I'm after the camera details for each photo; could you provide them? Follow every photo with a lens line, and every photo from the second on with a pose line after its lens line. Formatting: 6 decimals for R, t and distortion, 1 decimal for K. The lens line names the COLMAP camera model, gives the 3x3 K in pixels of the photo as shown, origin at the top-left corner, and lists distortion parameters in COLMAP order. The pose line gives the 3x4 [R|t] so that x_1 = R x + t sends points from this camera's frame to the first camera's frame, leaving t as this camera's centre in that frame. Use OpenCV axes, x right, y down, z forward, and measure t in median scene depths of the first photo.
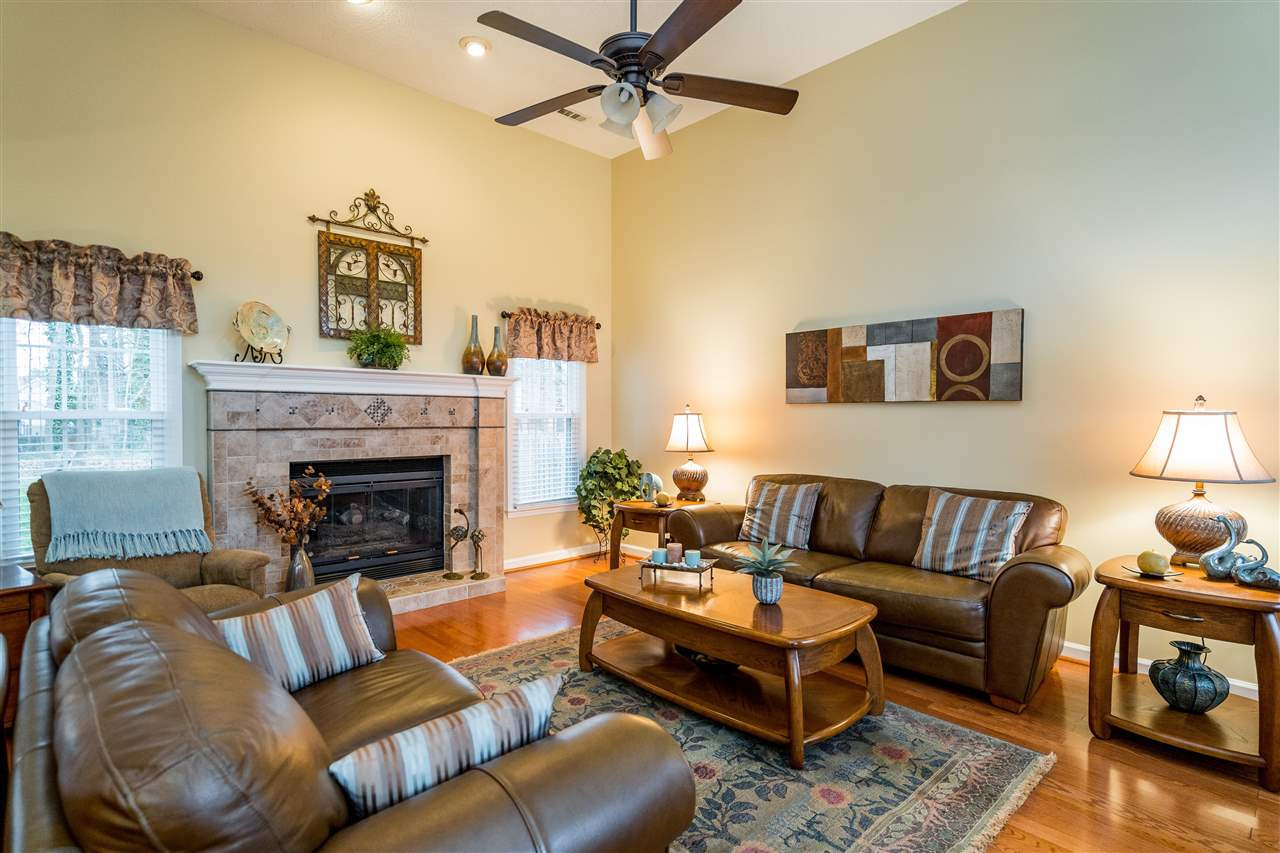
lens RADIAL K [[665.1, 0, 648.2], [0, 665.1, 412.3], [0, 0, 1]] dist [-0.000202, 0.000722]
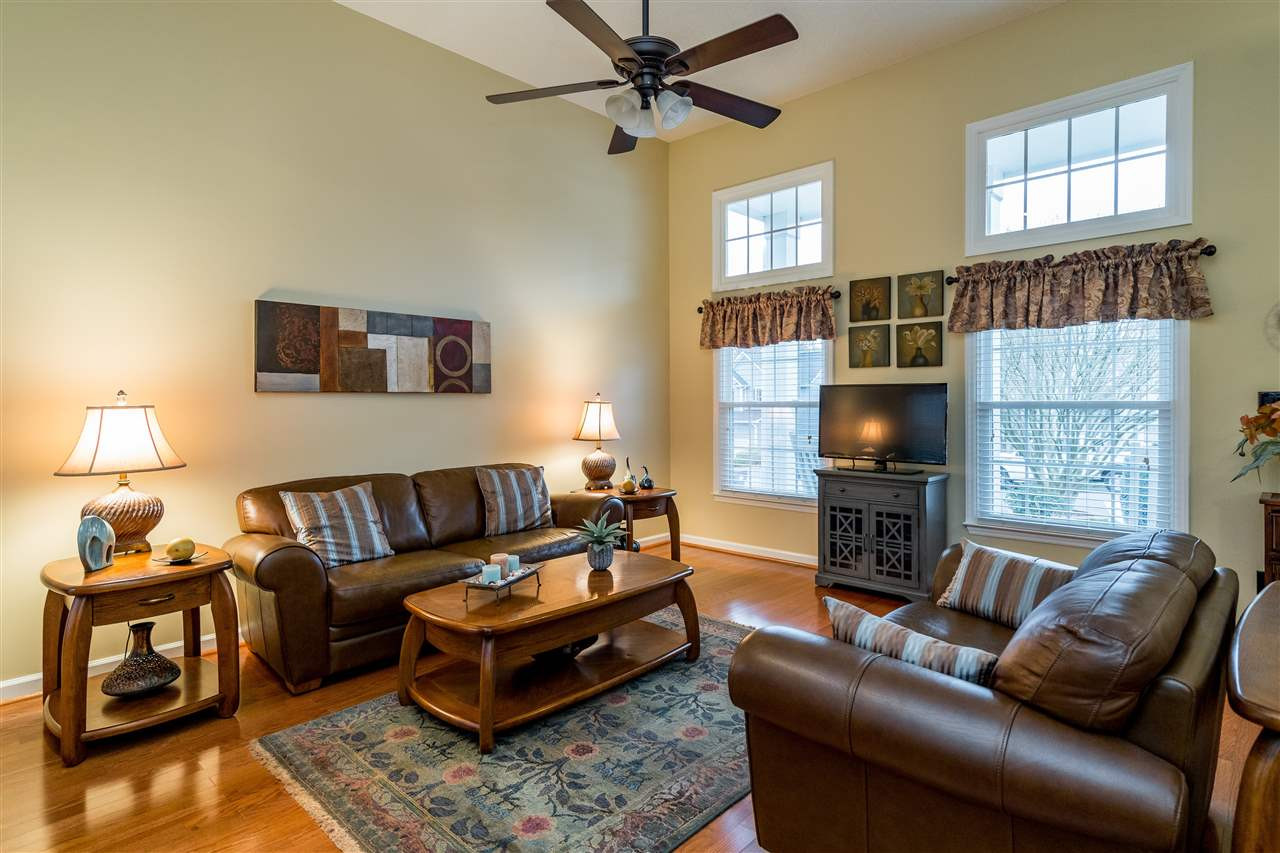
lens RADIAL K [[665.1, 0, 648.2], [0, 665.1, 412.3], [0, 0, 1]] dist [-0.000202, 0.000722]
pose [[-0.075591, -0.012234, 0.997064, -0.662085], [0.005912, 0.999902, 0.012717, 0.003522], [-0.997121, 0.006856, -0.075511, 0.695187]]
